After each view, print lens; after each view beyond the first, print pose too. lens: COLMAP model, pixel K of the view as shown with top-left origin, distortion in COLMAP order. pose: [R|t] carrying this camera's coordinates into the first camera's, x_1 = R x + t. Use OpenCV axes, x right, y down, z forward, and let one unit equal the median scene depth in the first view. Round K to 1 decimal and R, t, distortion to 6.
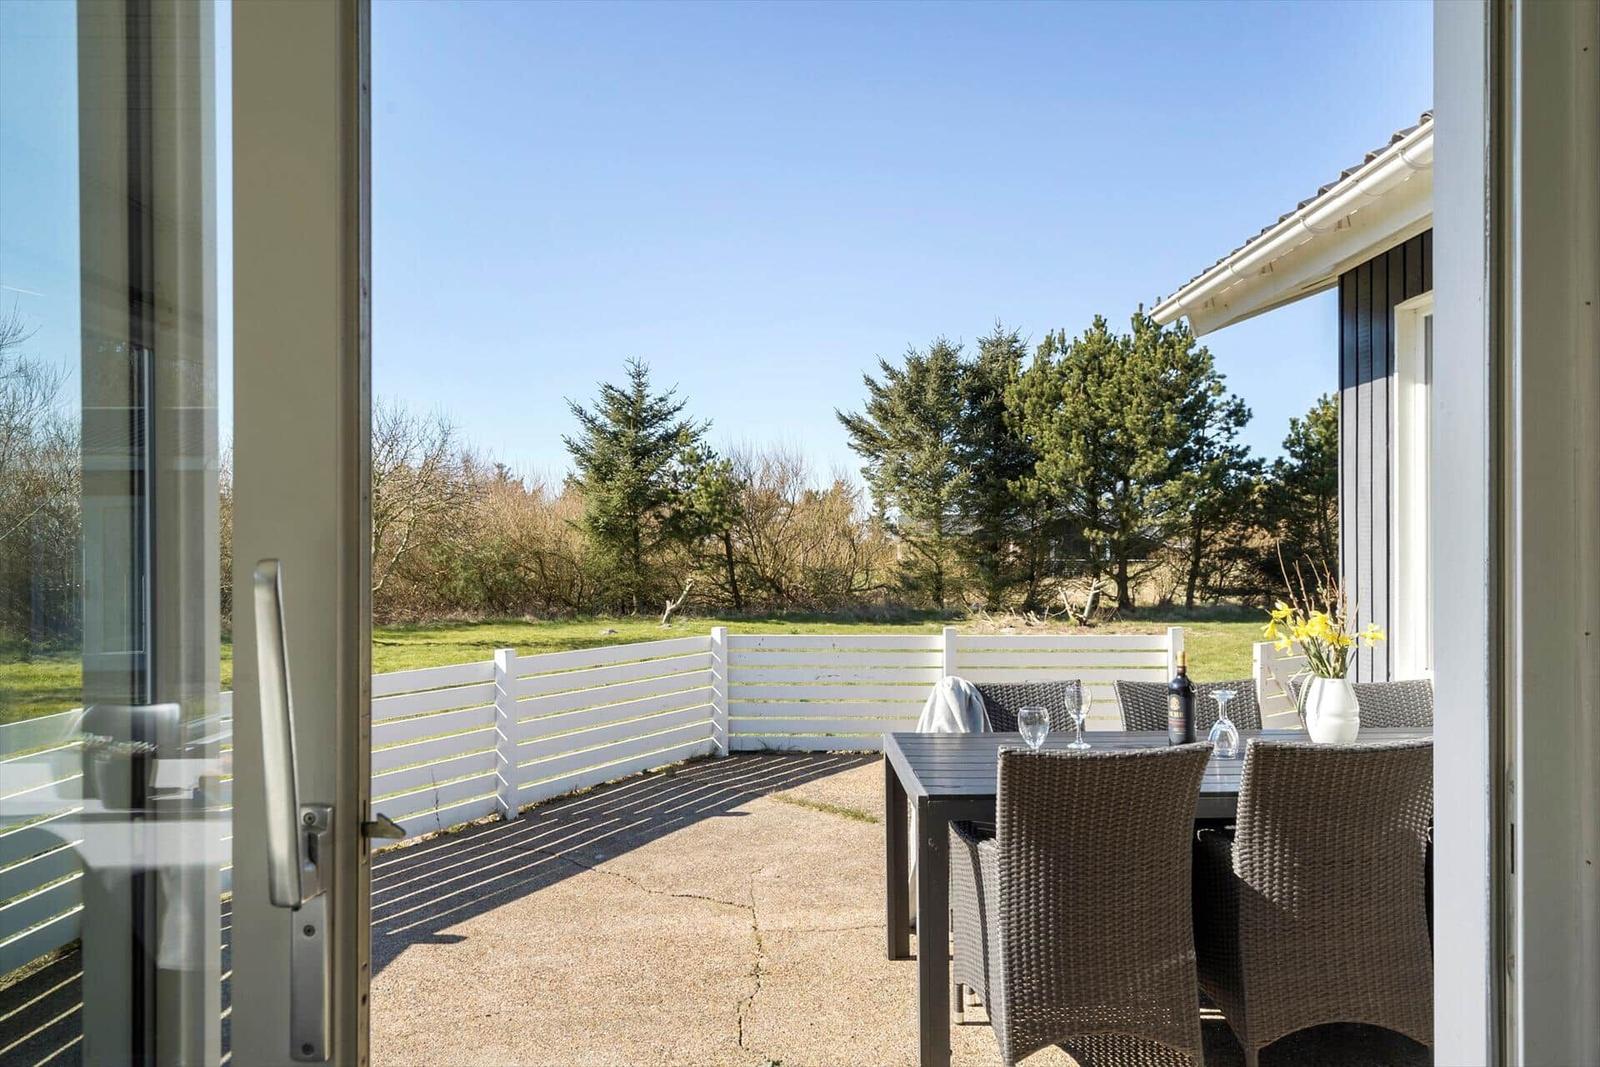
lens RADIAL K [[1049.1, 0, 803.7], [0, 1049.1, 531.2], [0, 0, 1]] dist [-0.007789, -0.000124]
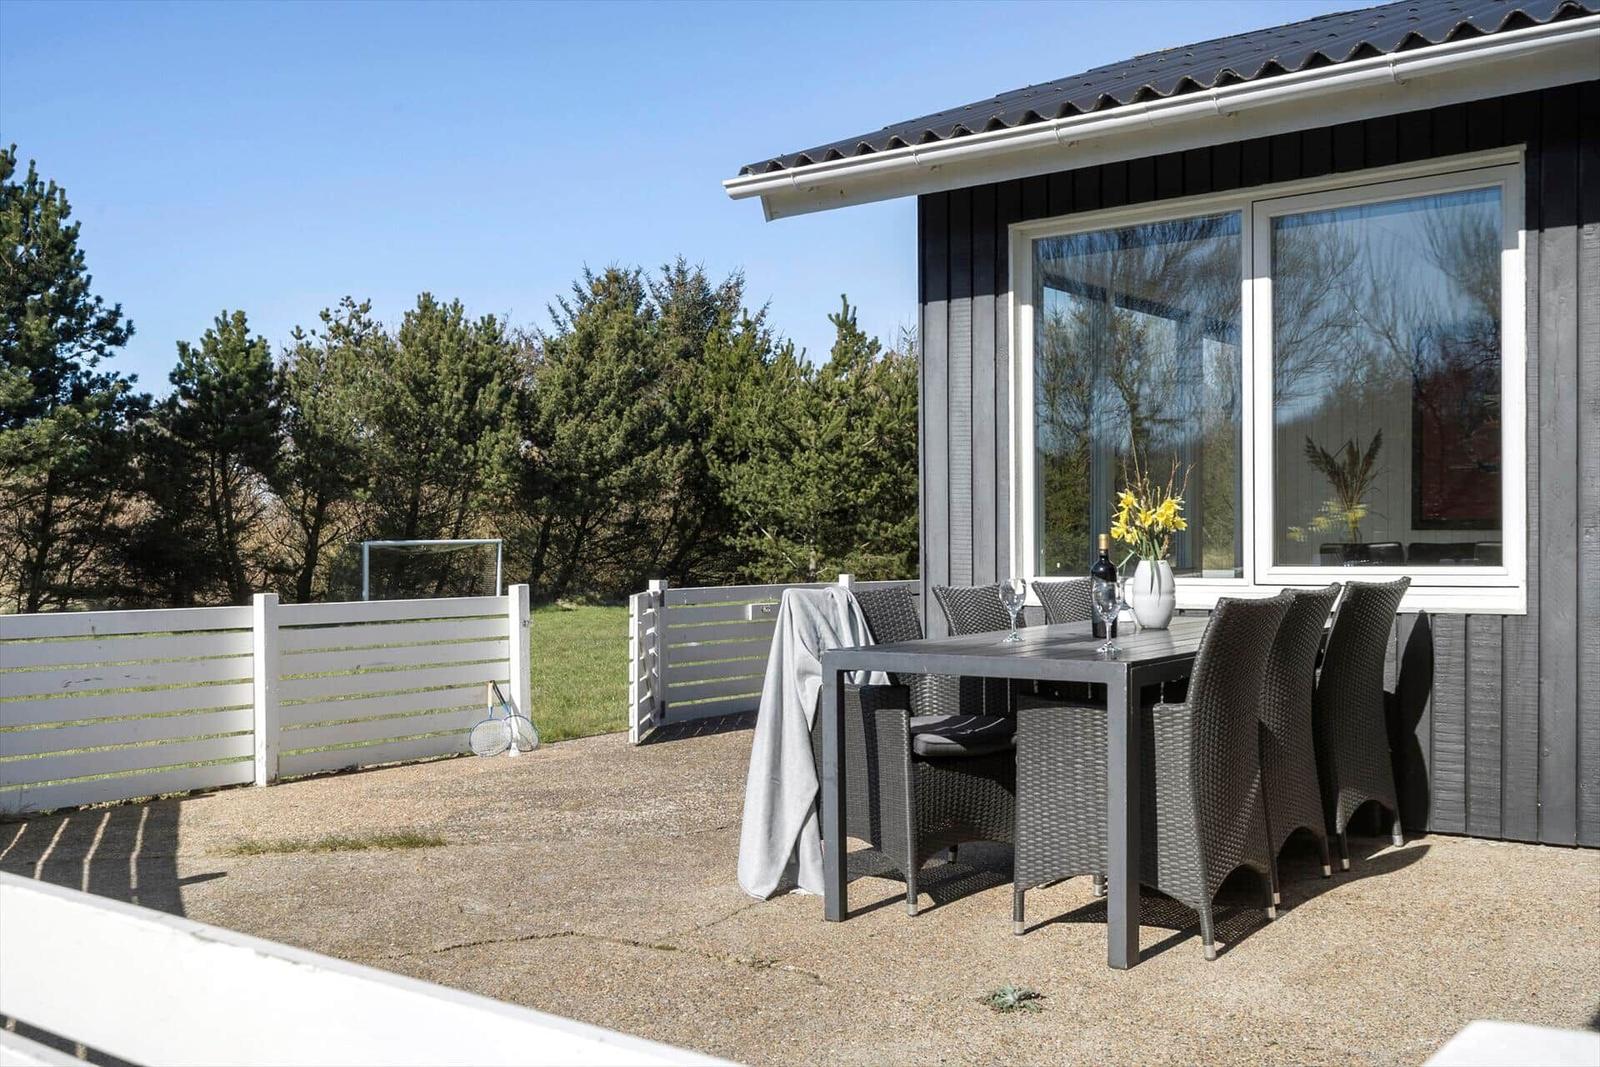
lens RADIAL K [[1561.1, 0, 801.1], [0, 1561.1, 530.9], [0, 0, 1]] dist [0.008619, 0.000000]
pose [[0.612410, 0.000879, 0.790540, -0.120736], [-0.008068, 0.999954, 0.005139, 0.012075], [-0.790499, -0.009525, 0.612389, 0.034660]]
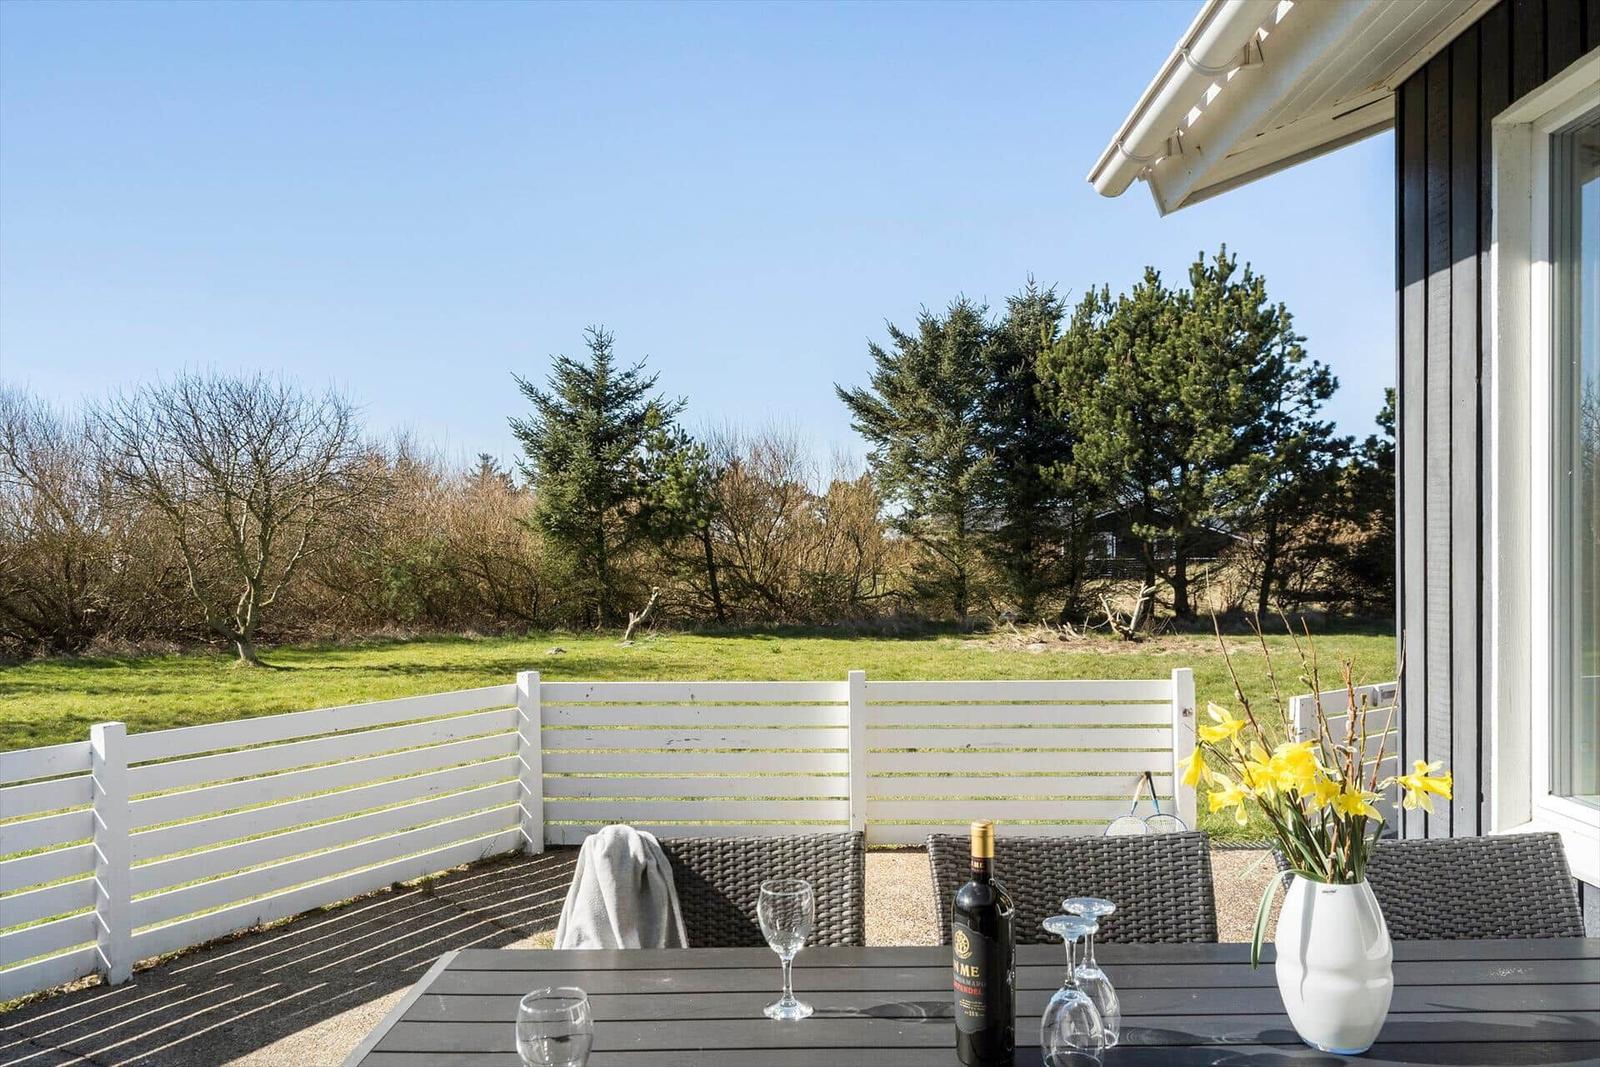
lens RADIAL K [[1169.3, 0, 797.5], [0, 1169.3, 546.7], [0, 0, 1]] dist [-0.000002, -0.002828]
pose [[0.999280, -0.007426, -0.037220, 0.035797], [0.008051, 0.999829, 0.016661, -0.001338], [0.037089, -0.016949, 0.999168, 0.059902]]
